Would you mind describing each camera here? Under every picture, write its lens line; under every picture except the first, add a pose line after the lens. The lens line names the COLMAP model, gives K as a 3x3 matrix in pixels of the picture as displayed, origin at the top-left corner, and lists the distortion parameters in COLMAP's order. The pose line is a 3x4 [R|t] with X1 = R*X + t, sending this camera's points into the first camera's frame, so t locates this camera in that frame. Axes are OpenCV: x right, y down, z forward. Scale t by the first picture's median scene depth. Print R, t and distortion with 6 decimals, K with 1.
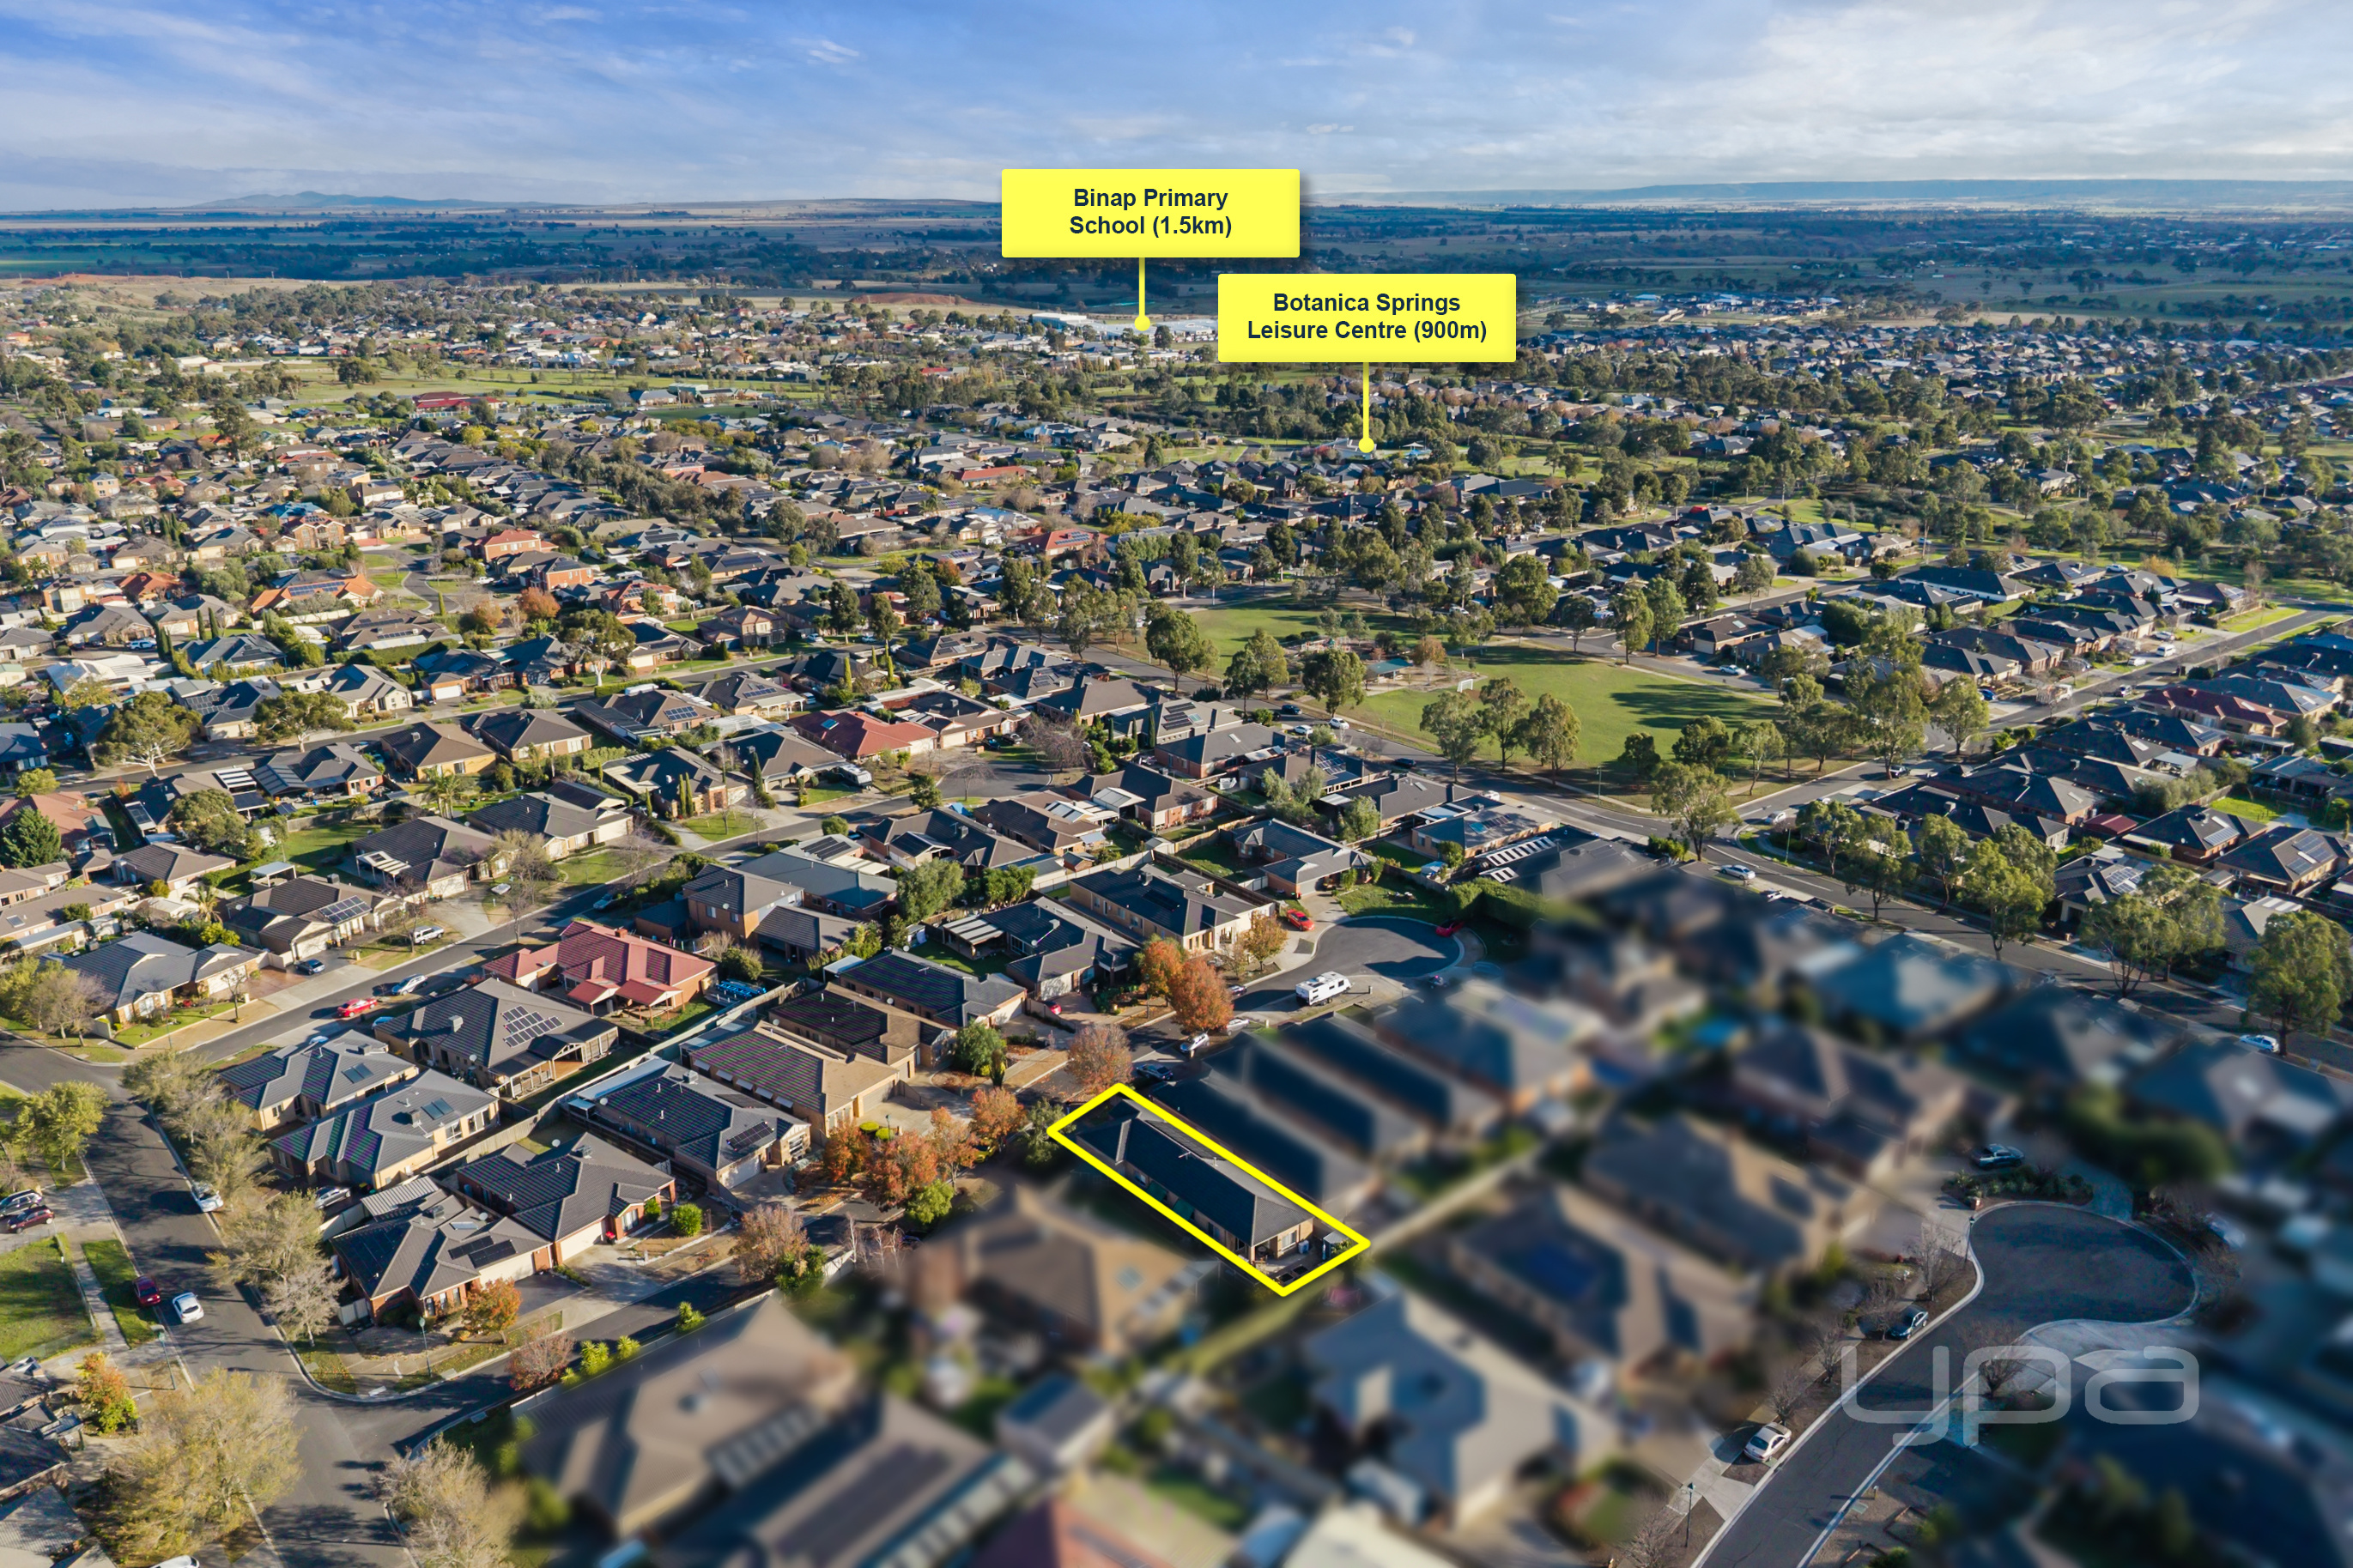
lens RADIAL K [[1561.0, 0, 1176.5], [0, 1561.0, 784.0], [0, 0, 1]] dist [-0.015189, -0.001378]
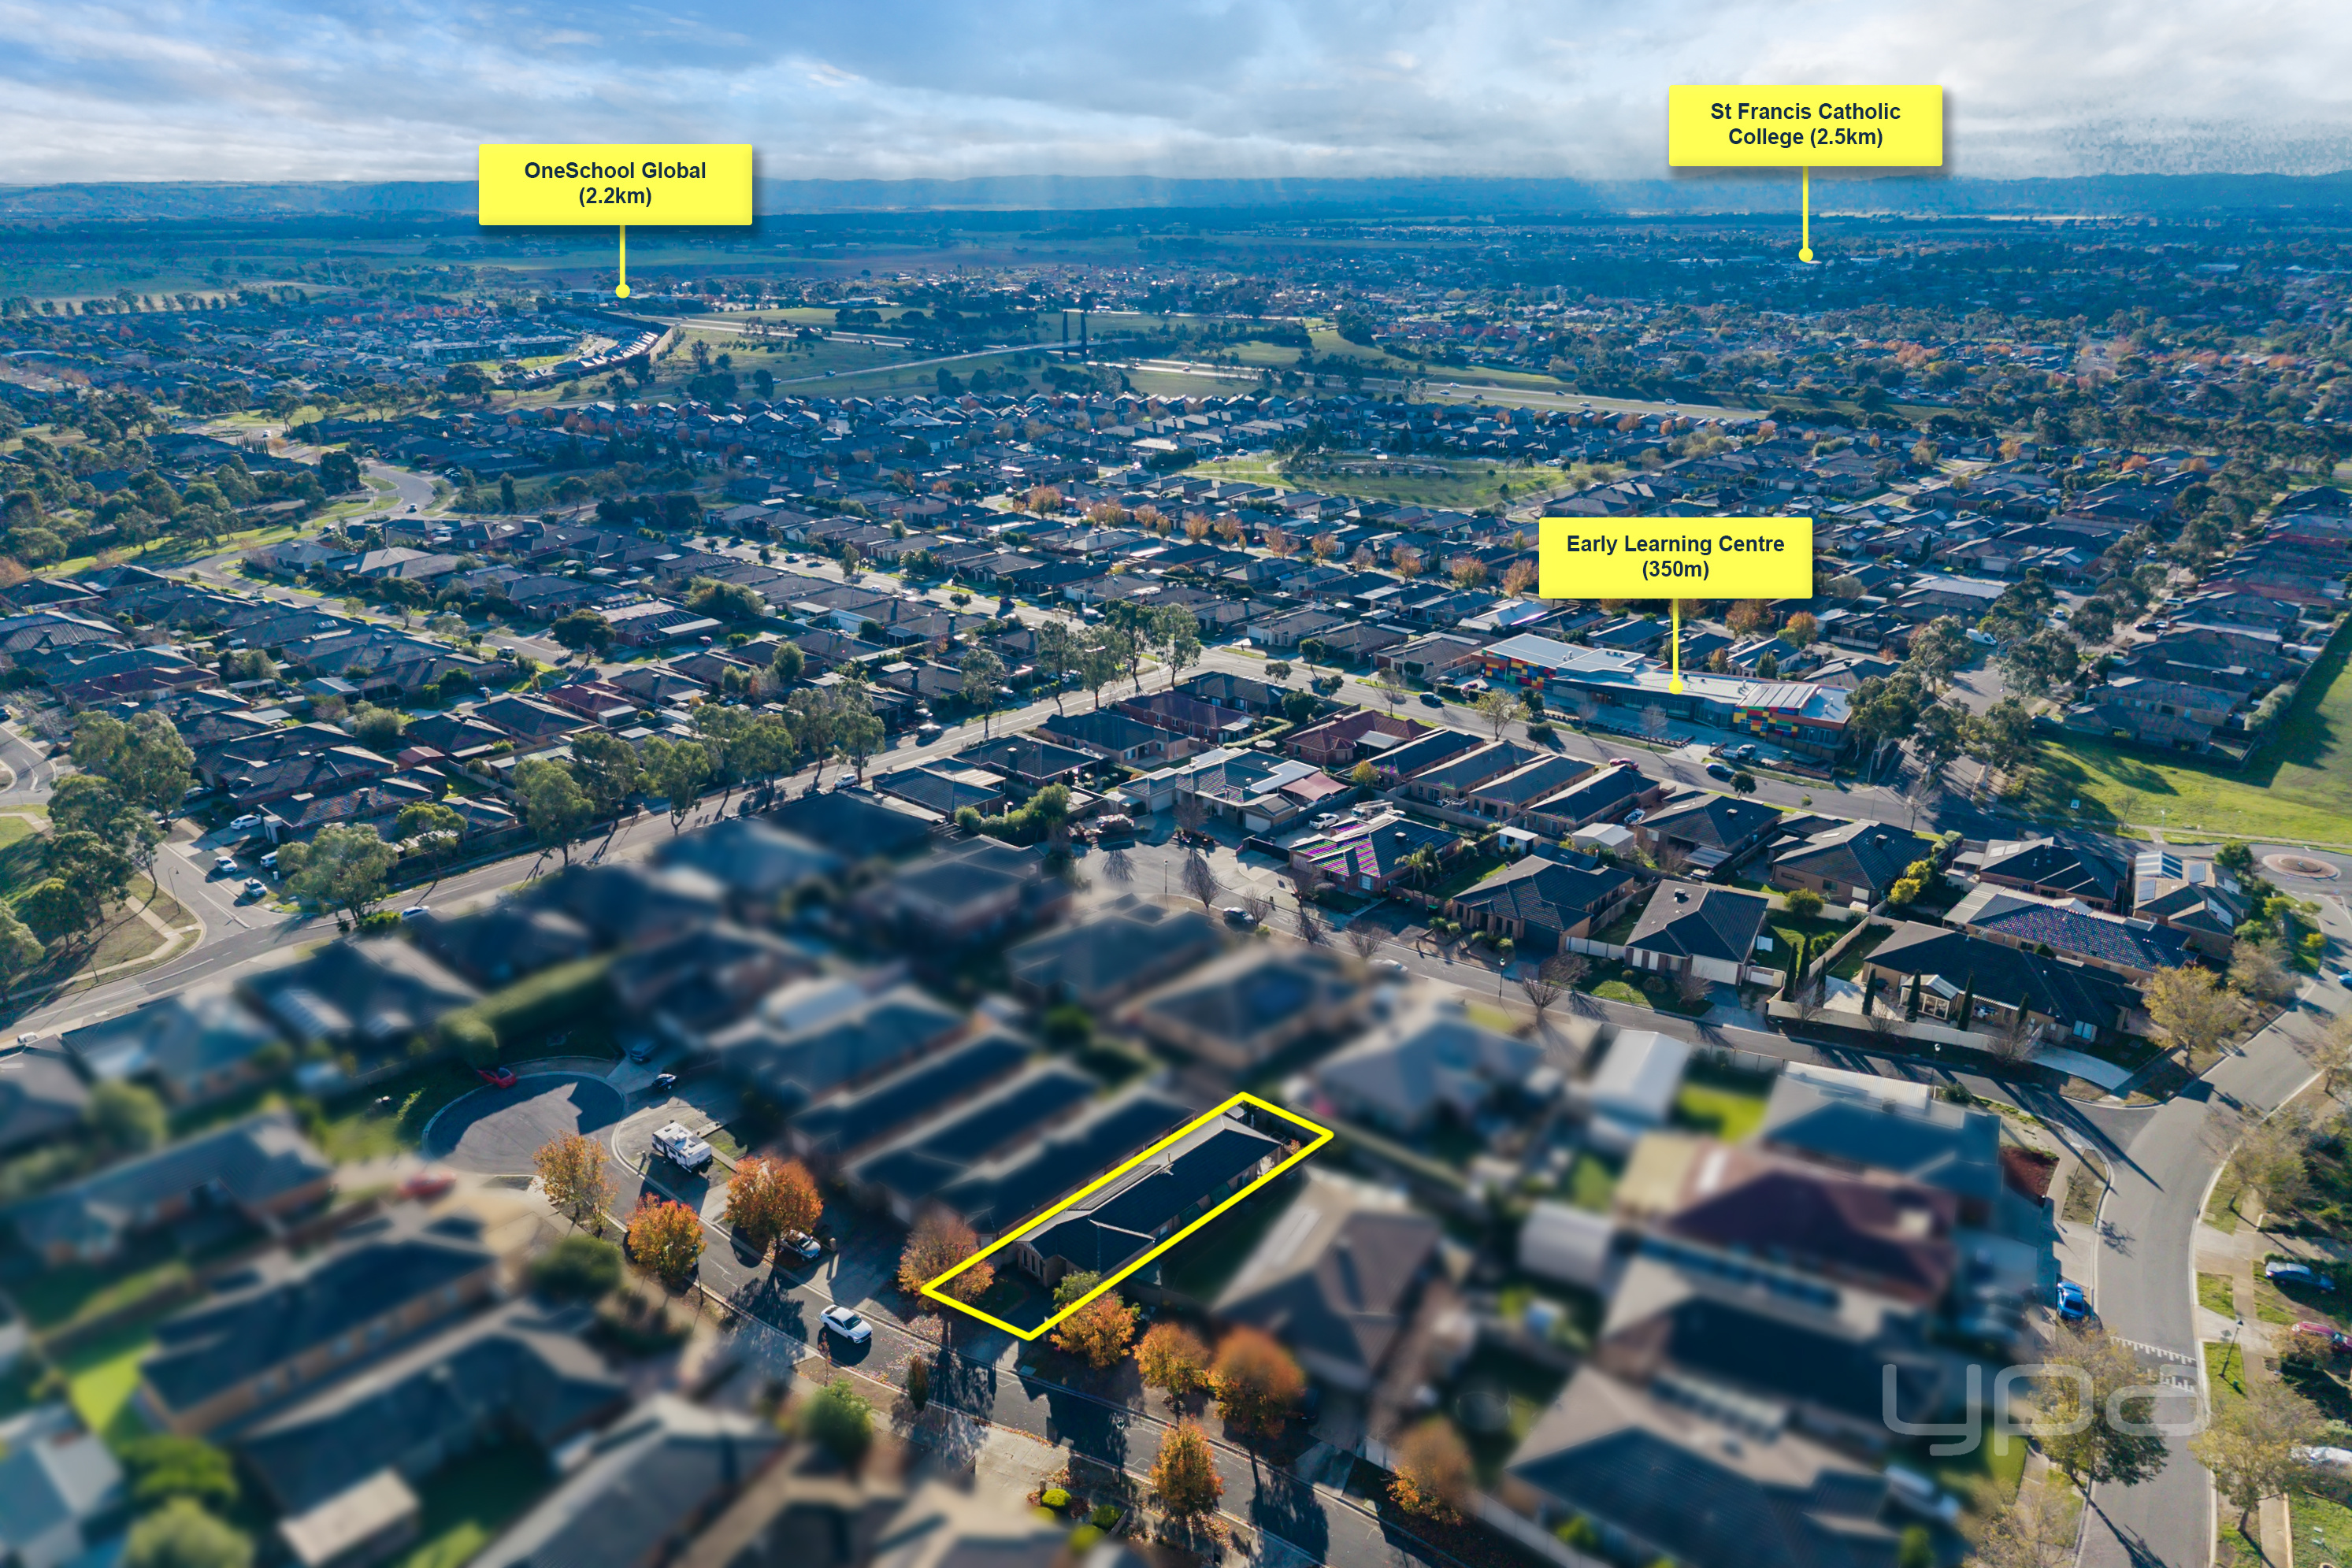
lens RADIAL K [[1560.4, 0, 1176.0], [0, 1560.4, 784.0], [0, 0, 1]] dist [-0.015189, -0.001378]
pose [[-0.121224, -0.338679, 0.933060, -0.733604], [0.306469, 0.881299, 0.359707, -0.287294], [-0.944130, 0.329560, -0.003040, 0.826134]]
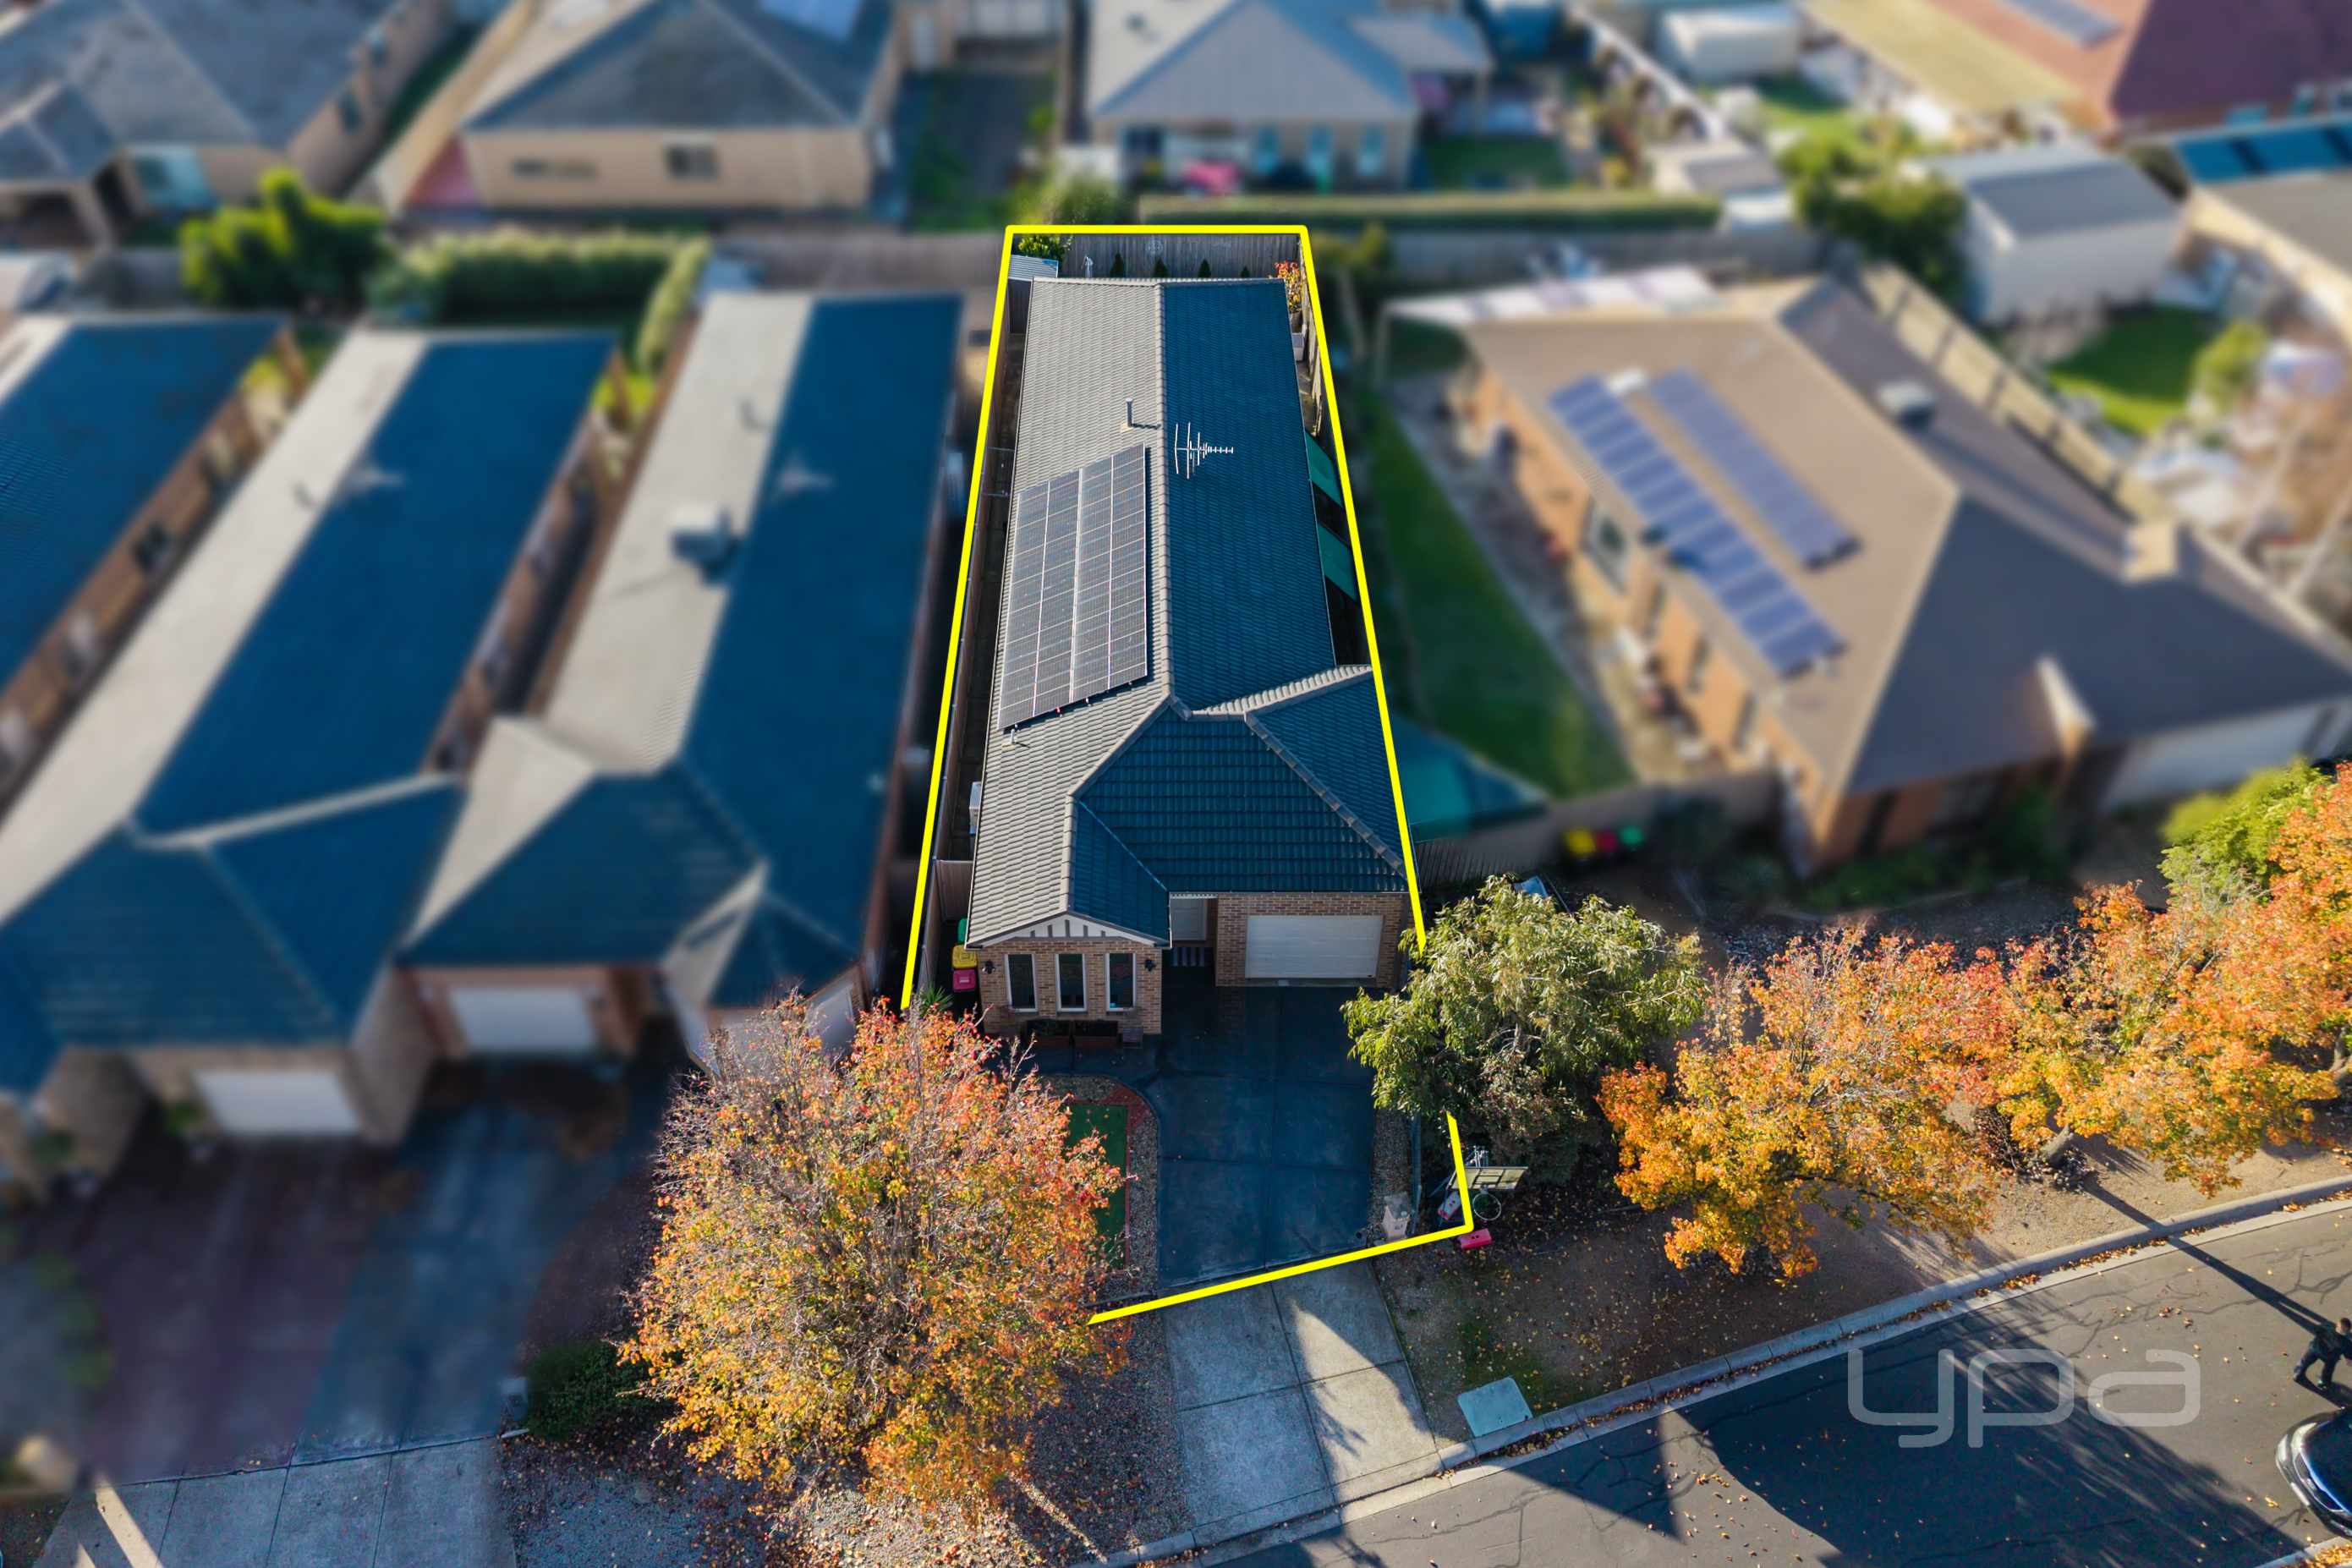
lens RADIAL K [[1560.5, 0, 1176.0], [0, 1560.5, 784.0], [0, 0, 1]] dist [-0.015189, -0.001378]
pose [[-0.751855, -0.472074, 0.460283, -0.127434], [0.201322, 0.500396, 0.842065, 0.035791], [-0.627841, 0.725776, -0.281186, 1.008461]]
